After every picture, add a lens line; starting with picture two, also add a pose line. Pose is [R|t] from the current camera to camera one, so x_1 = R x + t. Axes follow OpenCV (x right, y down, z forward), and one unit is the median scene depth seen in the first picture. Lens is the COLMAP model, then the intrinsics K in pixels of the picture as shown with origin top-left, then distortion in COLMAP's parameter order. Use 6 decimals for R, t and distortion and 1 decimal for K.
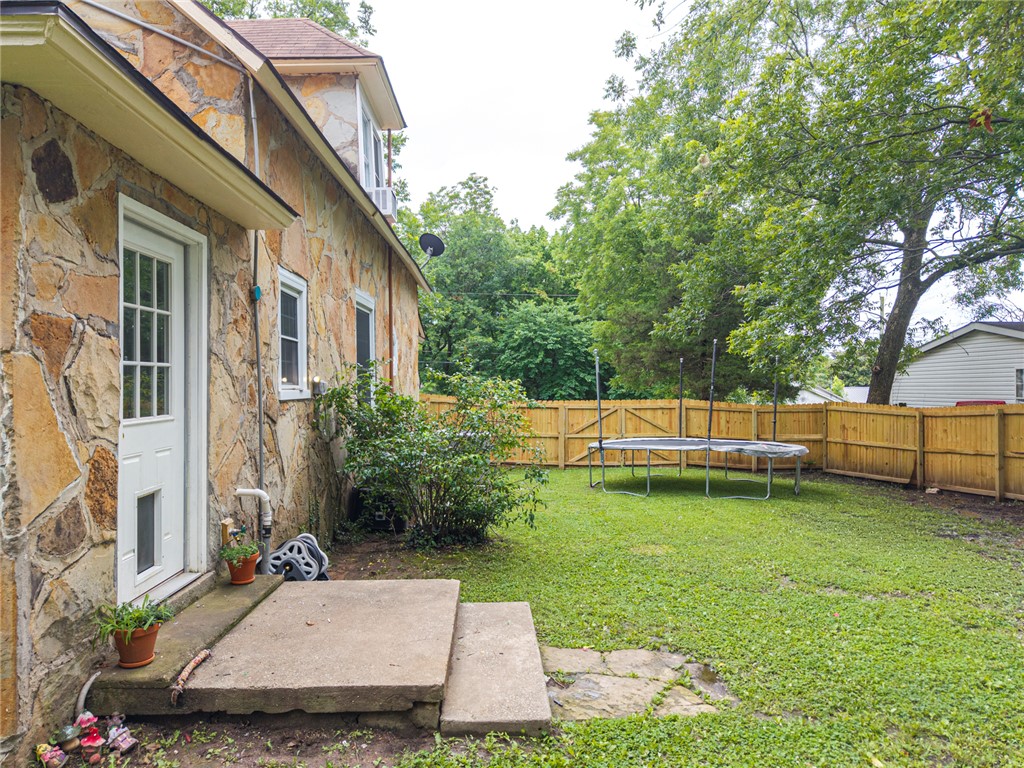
lens RADIAL K [[686.7, 0, 516.7], [0, 686.7, 387.4], [0, 0, 1]] dist [0.019692, -0.022718]
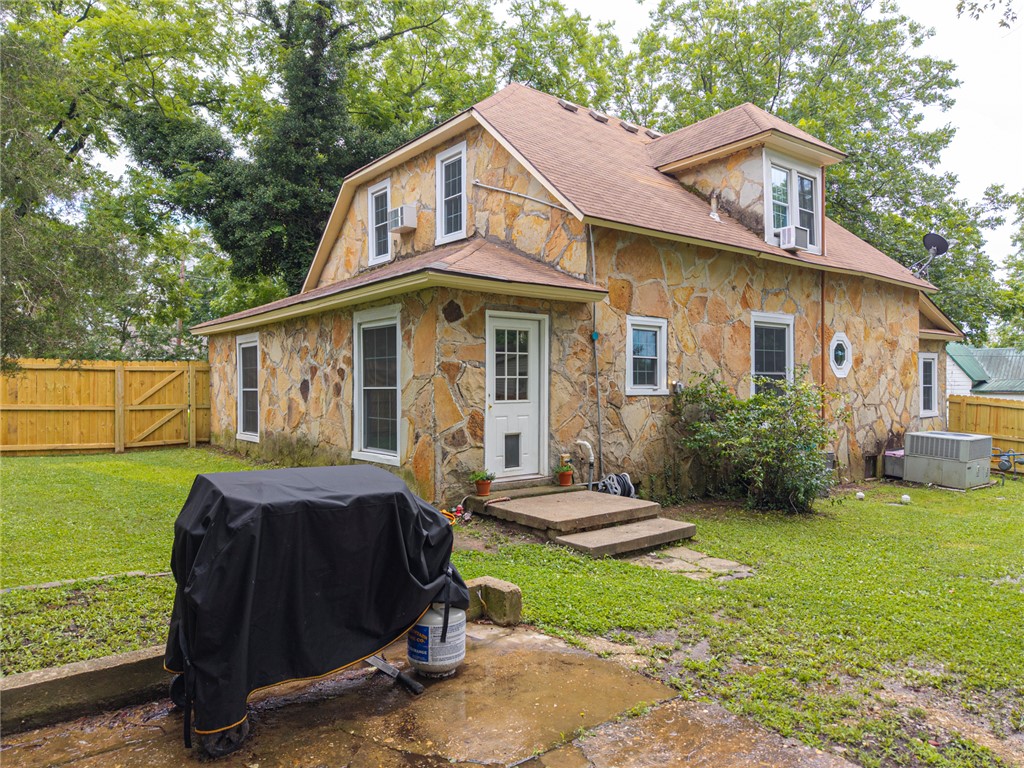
lens RADIAL K [[686.7, 0, 509.5], [0, 686.7, 397.3], [0, 0, 1]] dist [0.019692, -0.022718]
pose [[0.594810, 0.021212, -0.803587, 1.641916], [-0.006506, 0.999746, 0.021575, -0.020283], [0.803840, -0.007605, 0.594796, -0.461630]]
